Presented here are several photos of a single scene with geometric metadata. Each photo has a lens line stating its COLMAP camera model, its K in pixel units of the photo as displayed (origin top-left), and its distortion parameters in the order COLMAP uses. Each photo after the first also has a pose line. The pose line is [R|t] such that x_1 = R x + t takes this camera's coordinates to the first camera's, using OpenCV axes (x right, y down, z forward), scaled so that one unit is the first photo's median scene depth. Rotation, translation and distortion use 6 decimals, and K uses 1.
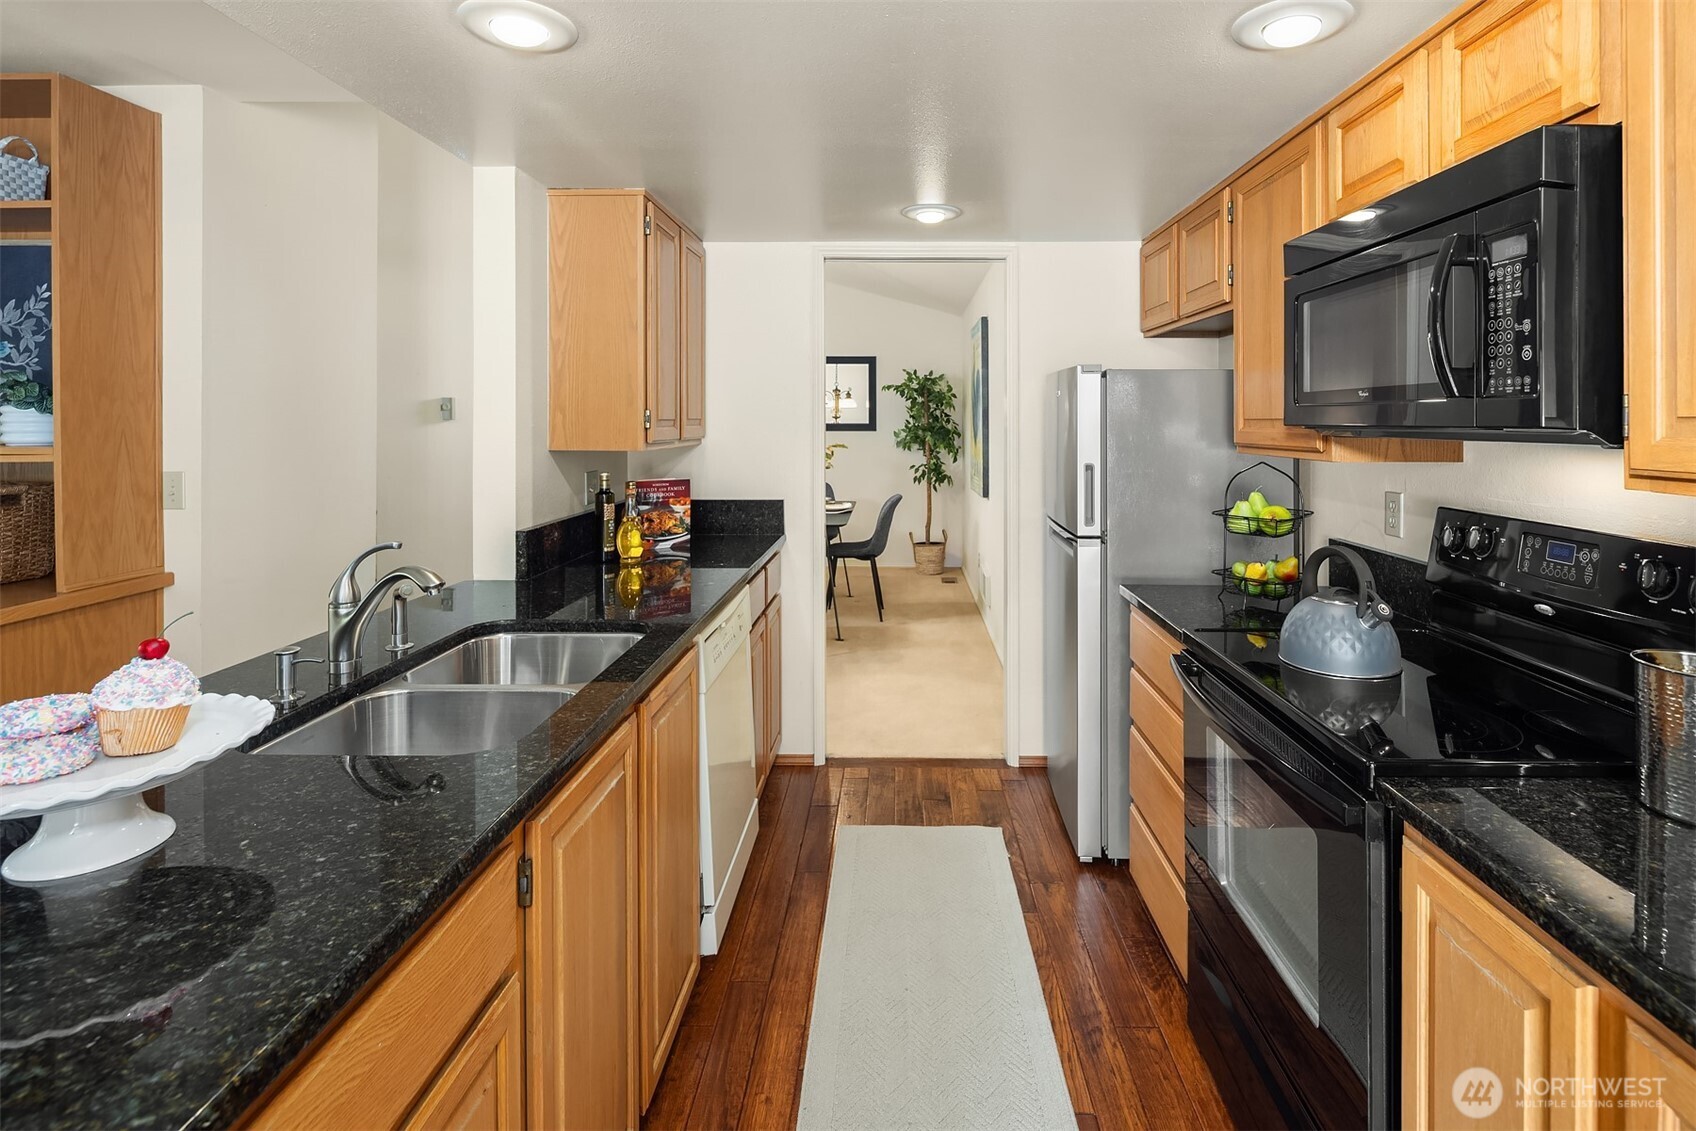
lens RADIAL K [[842.1, 0, 898.9], [0, 842.1, 425.0], [0, 0, 1]] dist [-0.001924, -0.001225]
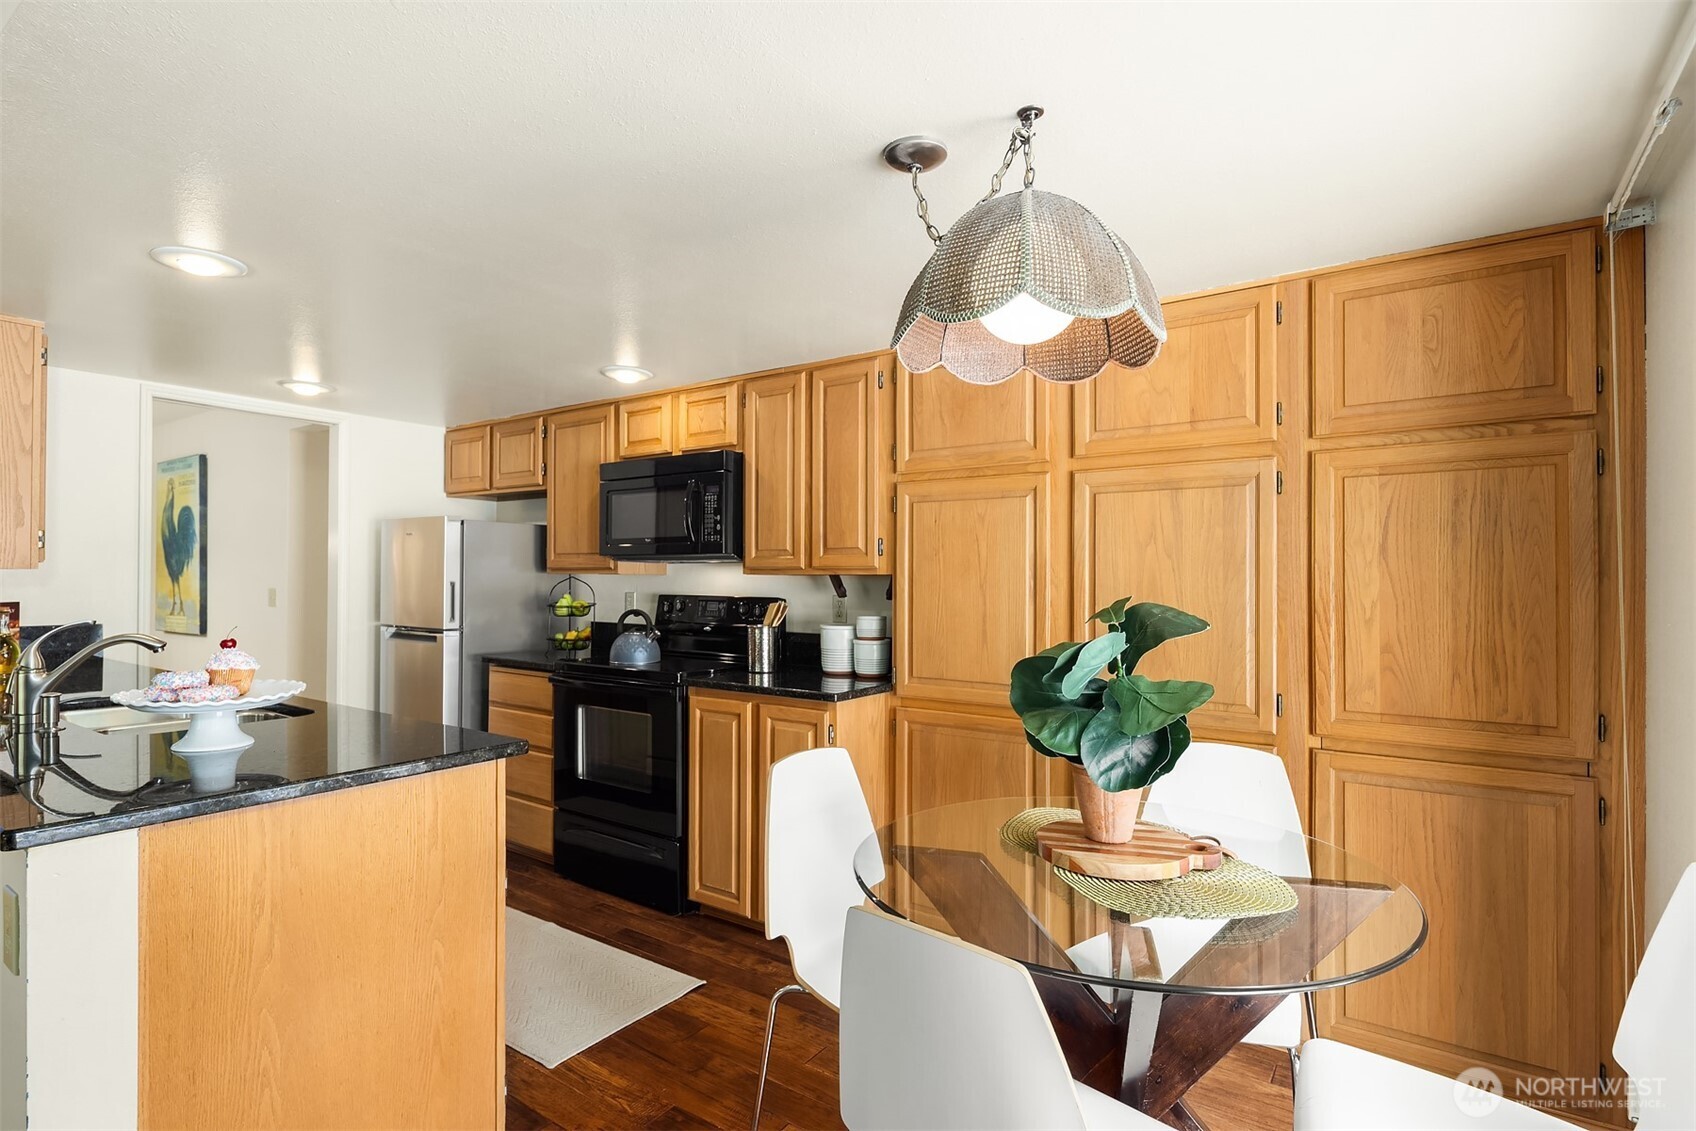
lens RADIAL K [[835.3, 0, 853.2], [0, 835.3, 581.7], [0, 0, 1]] dist [0.001141, 0.000023]
pose [[0.570941, 0.000388, 0.820991, -0.602962], [-0.002894, 0.999995, 0.001540, 0.043180], [-0.820986, -0.003255, 0.570939, -0.455488]]
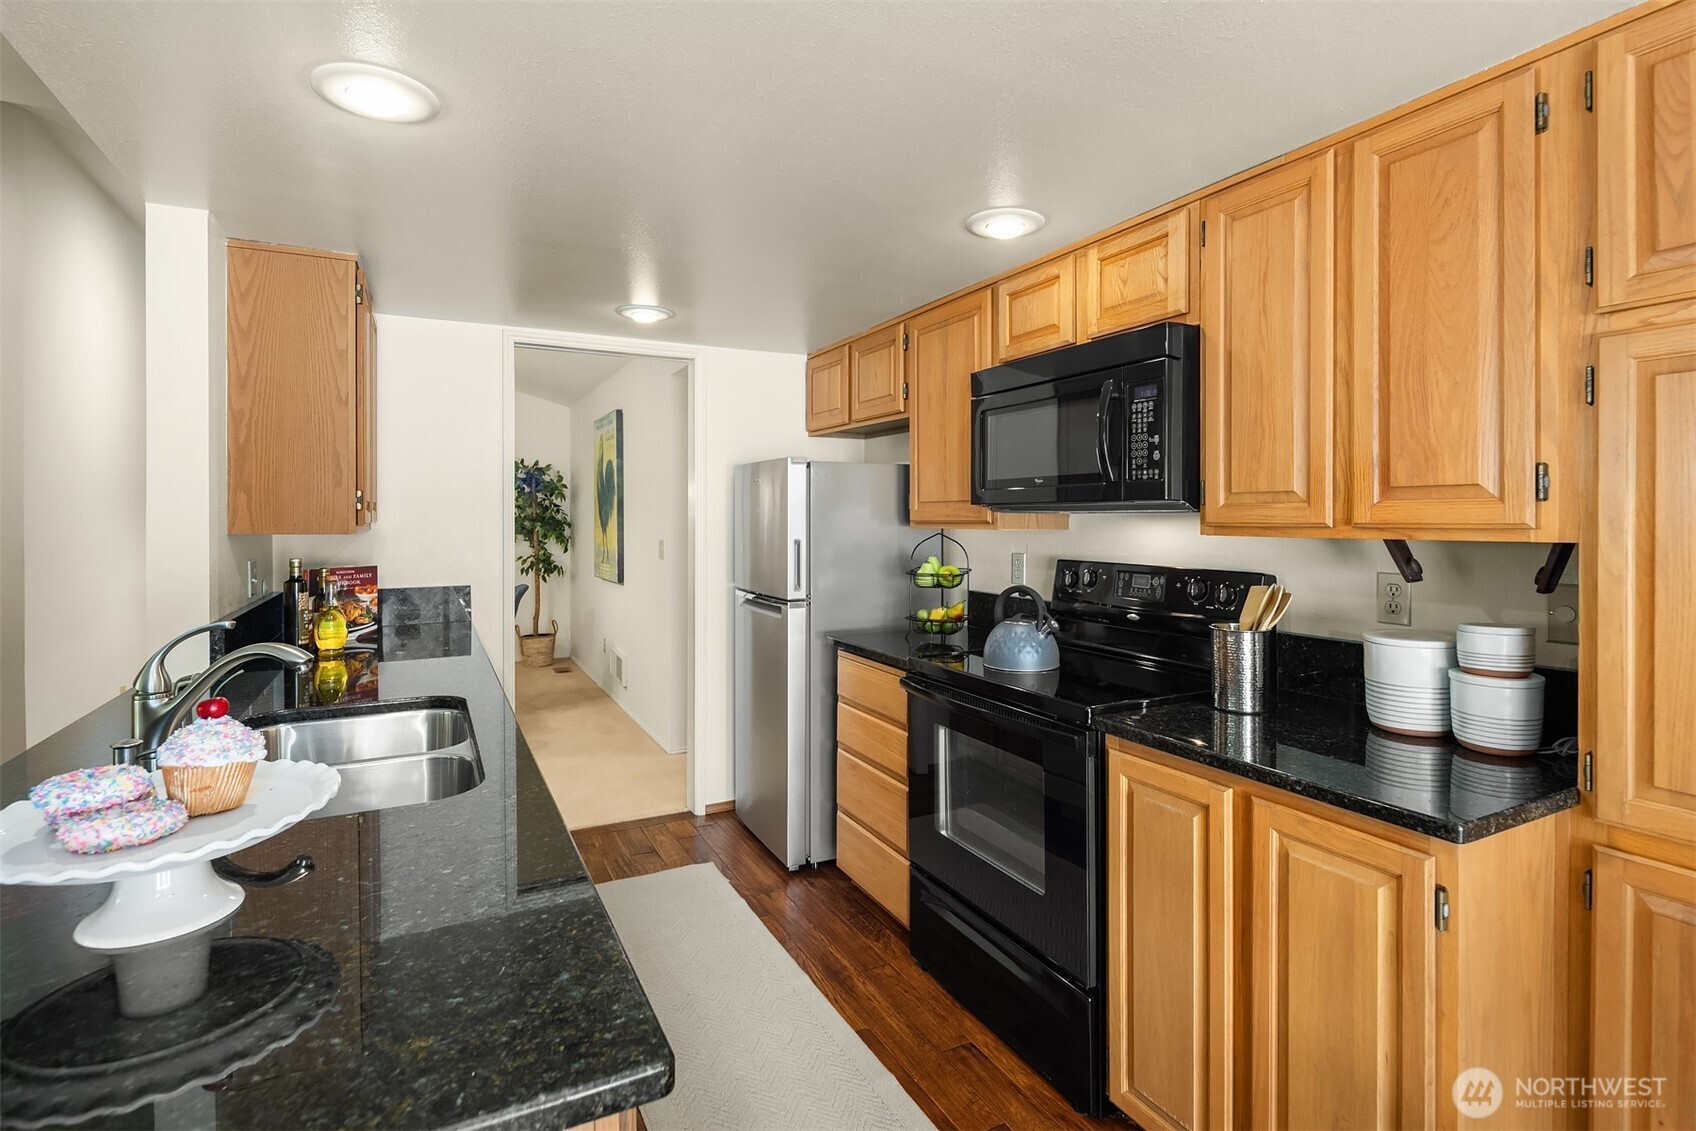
lens RADIAL K [[820.4, 0, 855.7], [0, 820.4, 526.4], [0, 0, 1]] dist [0.002486, 0.000259]
pose [[0.884021, -0.008420, 0.467372, -0.251471], [0.004702, 0.999947, 0.009121, 0.017682], [-0.467424, -0.005866, 0.884014, -0.078088]]
